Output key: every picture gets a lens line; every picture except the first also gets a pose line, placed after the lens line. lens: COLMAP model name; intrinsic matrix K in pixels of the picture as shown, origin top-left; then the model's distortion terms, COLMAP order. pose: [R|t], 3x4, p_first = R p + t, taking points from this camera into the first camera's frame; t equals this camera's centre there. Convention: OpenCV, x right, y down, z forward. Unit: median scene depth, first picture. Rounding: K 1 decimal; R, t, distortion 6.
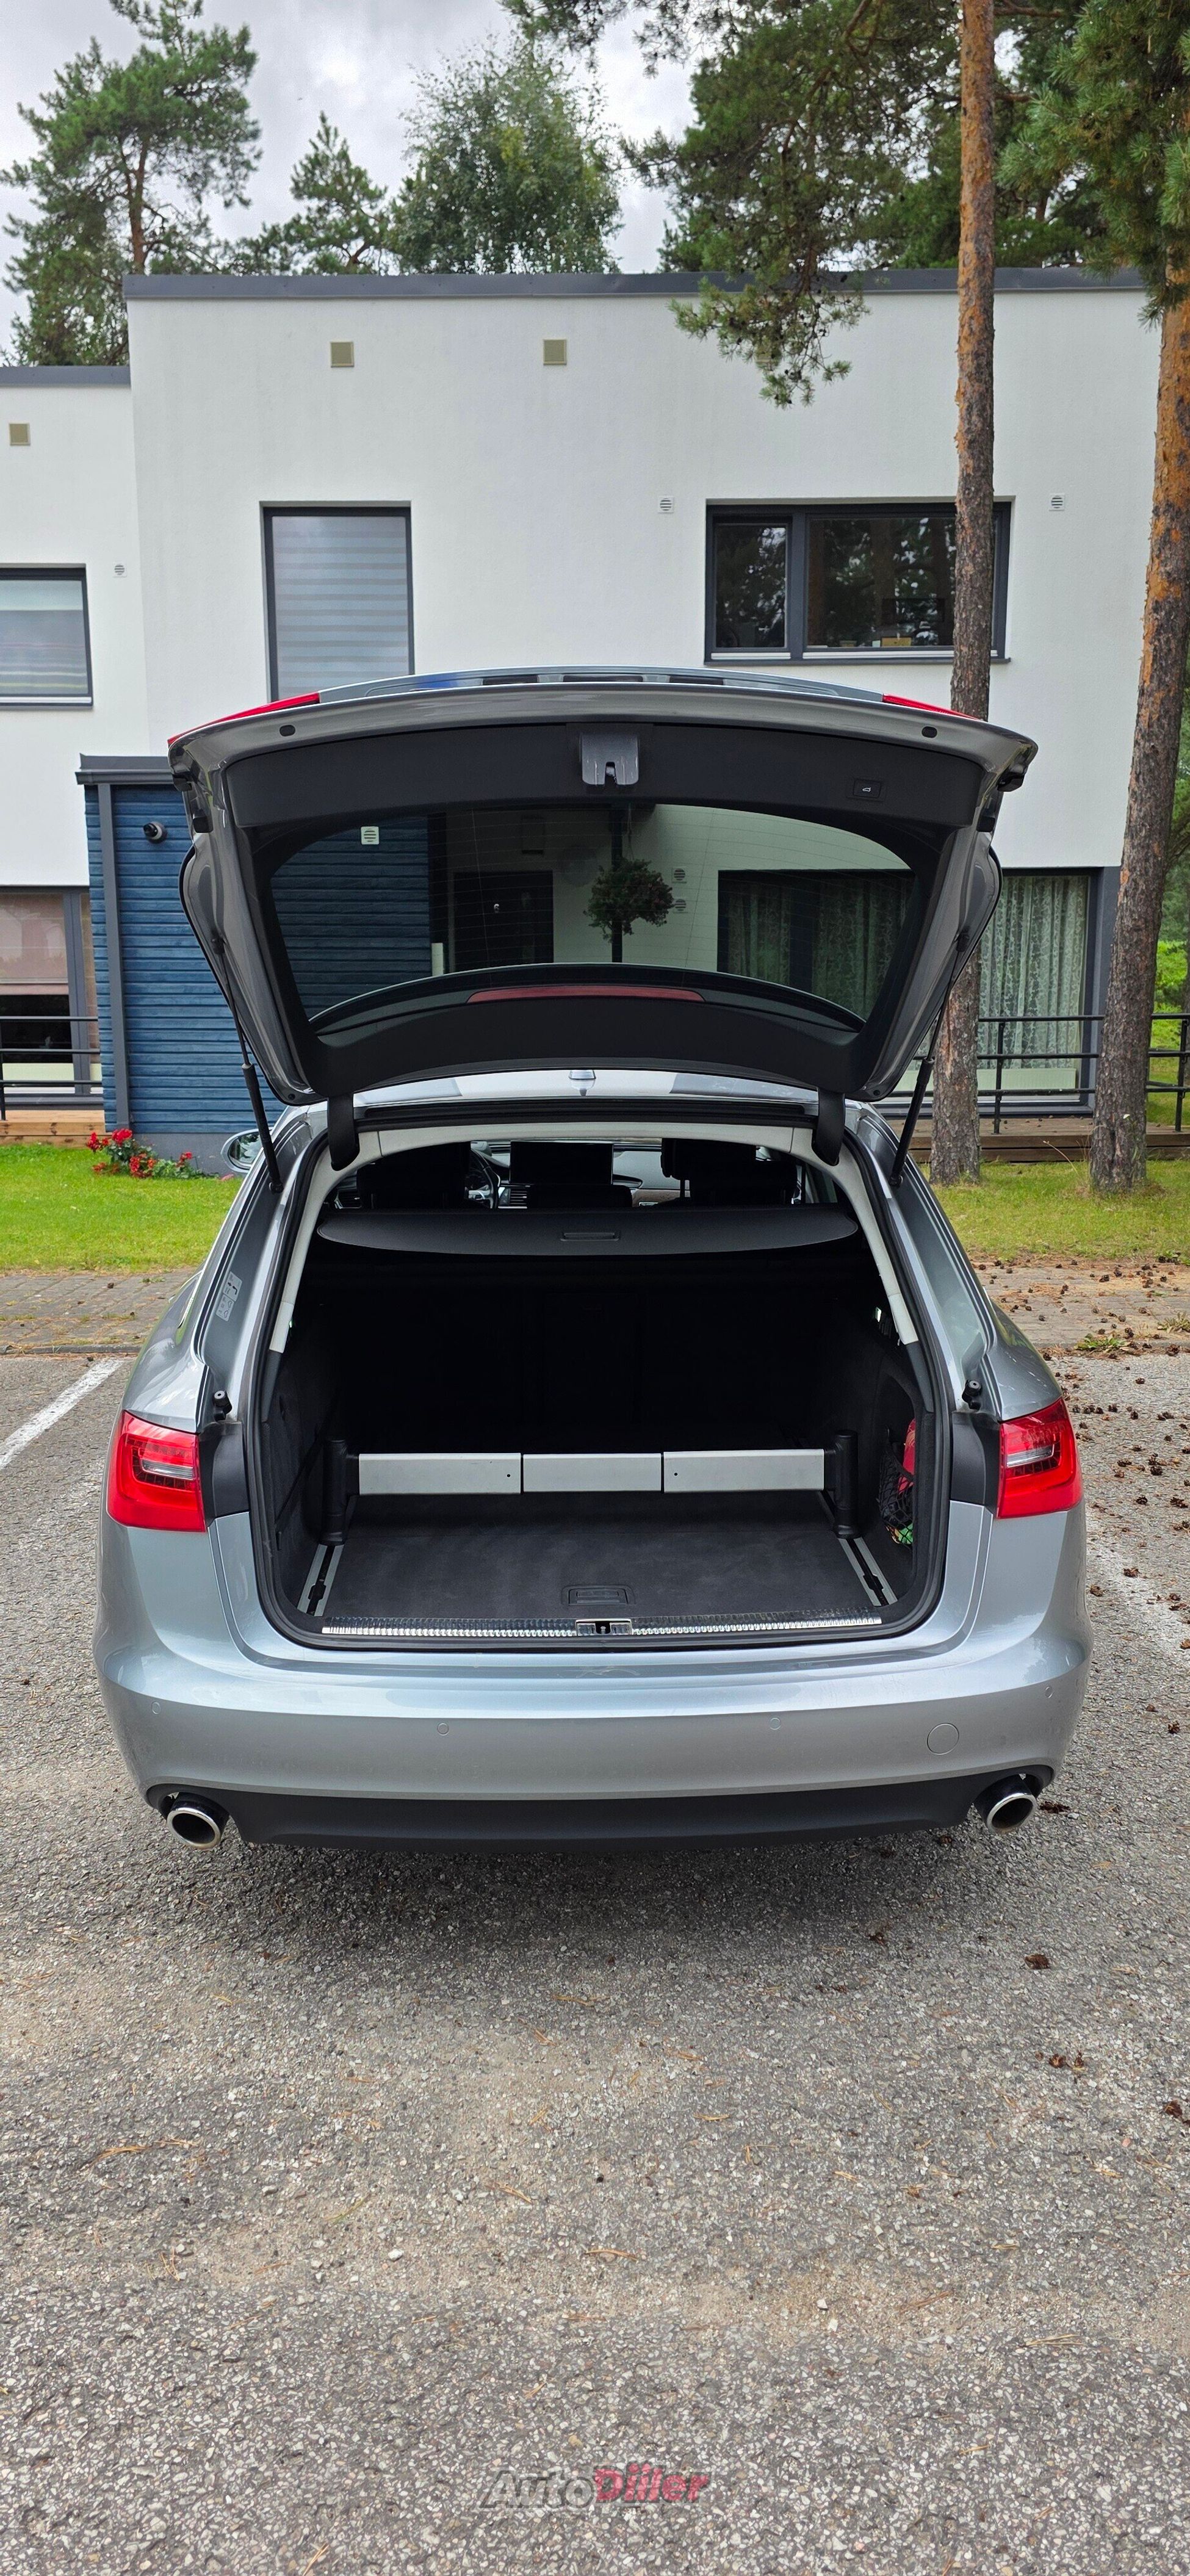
lens RADIAL K [[1721.5, 0, 595.0], [0, 1721.5, 1288.0], [0, 0, 1]] dist [0.081554, -0.075264]
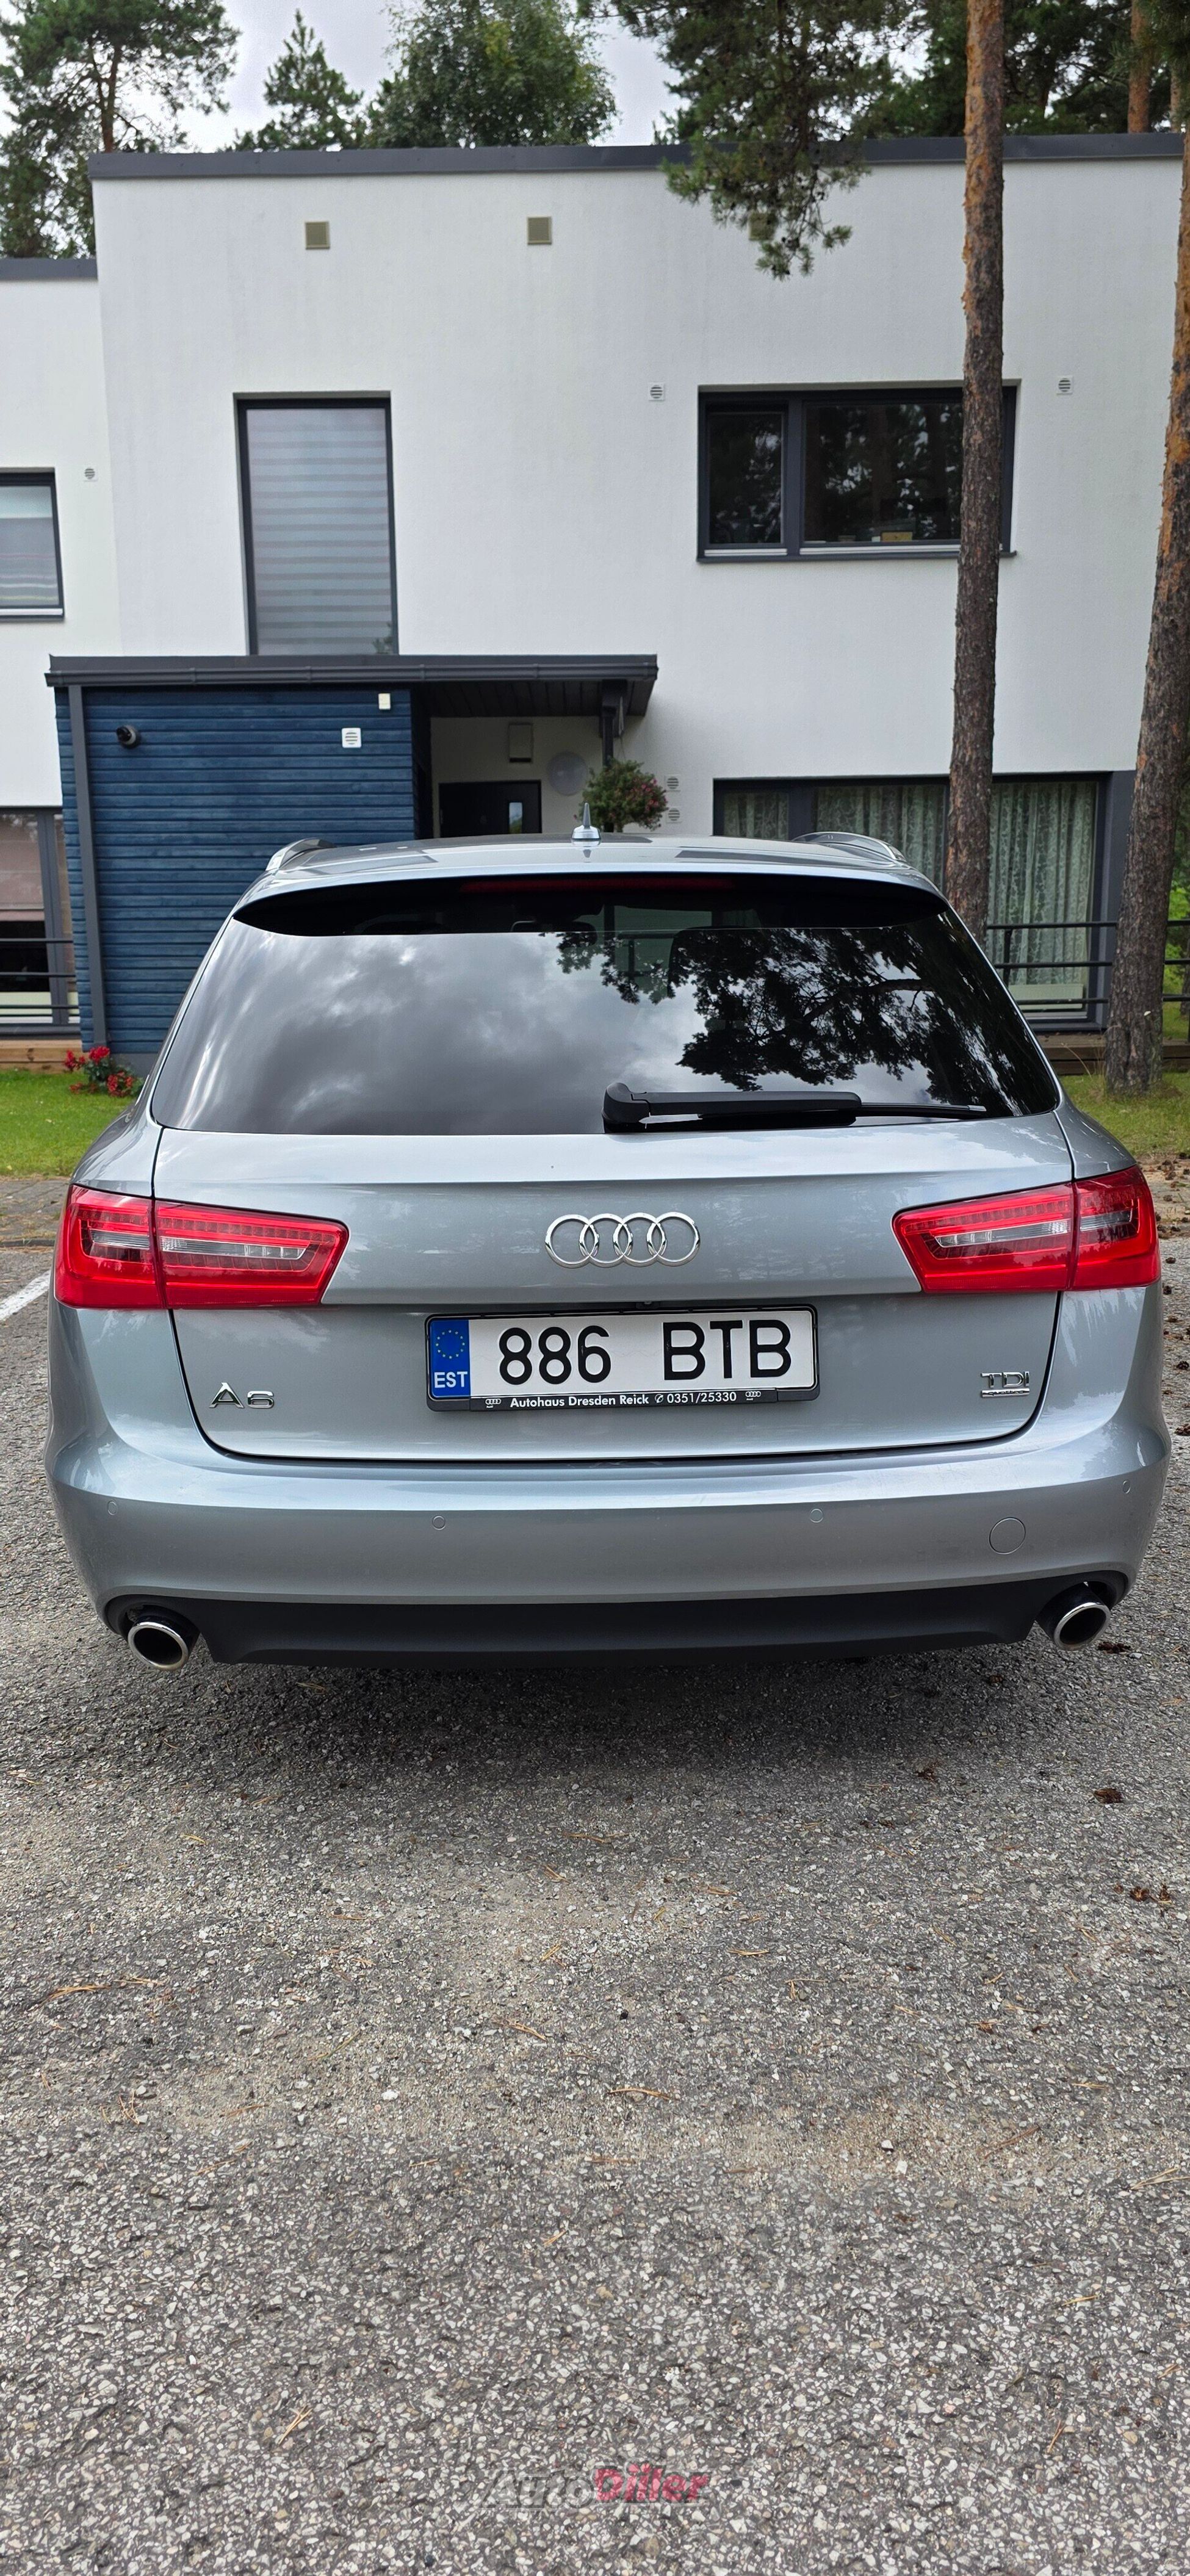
lens RADIAL K [[1683.7, 0, 574.0], [0, 1683.7, 1329.0], [0, 0, 1]] dist [0.082626, -0.088367]
pose [[0.999965, -0.007273, -0.004046, -0.013930], [0.007367, 0.999697, 0.023501, 0.126966], [0.003873, -0.023530, 0.999716, 0.137873]]
